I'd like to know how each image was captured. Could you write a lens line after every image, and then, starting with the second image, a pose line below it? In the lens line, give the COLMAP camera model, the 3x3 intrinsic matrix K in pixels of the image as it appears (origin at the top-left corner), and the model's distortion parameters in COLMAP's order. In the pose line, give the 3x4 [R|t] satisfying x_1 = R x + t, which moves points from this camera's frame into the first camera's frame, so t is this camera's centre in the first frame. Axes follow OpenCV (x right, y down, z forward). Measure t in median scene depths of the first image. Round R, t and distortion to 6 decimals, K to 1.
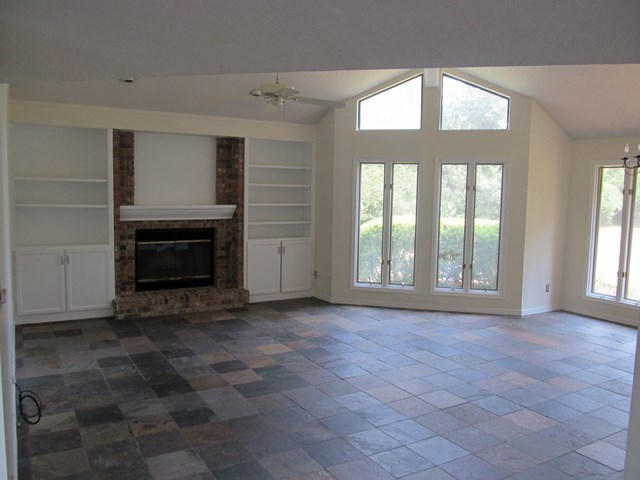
lens RADIAL K [[535.3, 0, 315.8], [0, 535.3, 242.8], [0, 0, 1]] dist [-0.055466, 0.019274]
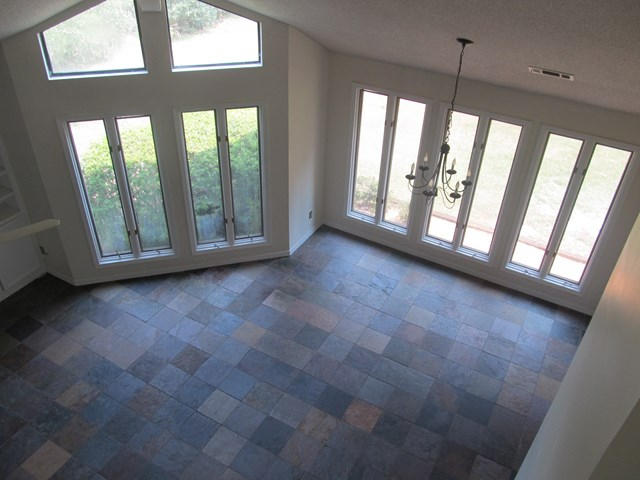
lens RADIAL K [[535.3, 0, 320.0], [0, 535.3, 237.4], [0, 0, 1]] dist [-0.055466, 0.019274]
pose [[0.862972, -0.289927, 0.413790, 0.040778], [0.032760, 0.849362, 0.526793, -0.394132], [-0.504189, -0.441051, 0.742474, 0.259991]]
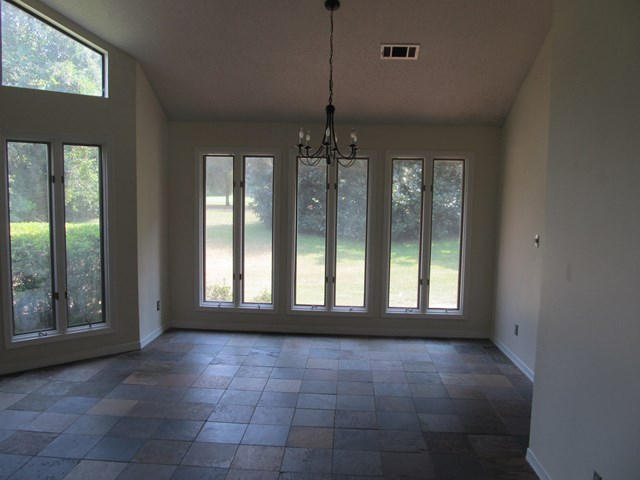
lens RADIAL K [[535.3, 0, 317.0], [0, 535.3, 241.9], [0, 0, 1]] dist [-0.055466, 0.019274]
pose [[0.556364, -0.086057, 0.826470, -0.083264], [0.070989, 0.995909, 0.055912, -0.037550], [-0.827901, 0.027563, 0.560197, 0.357982]]
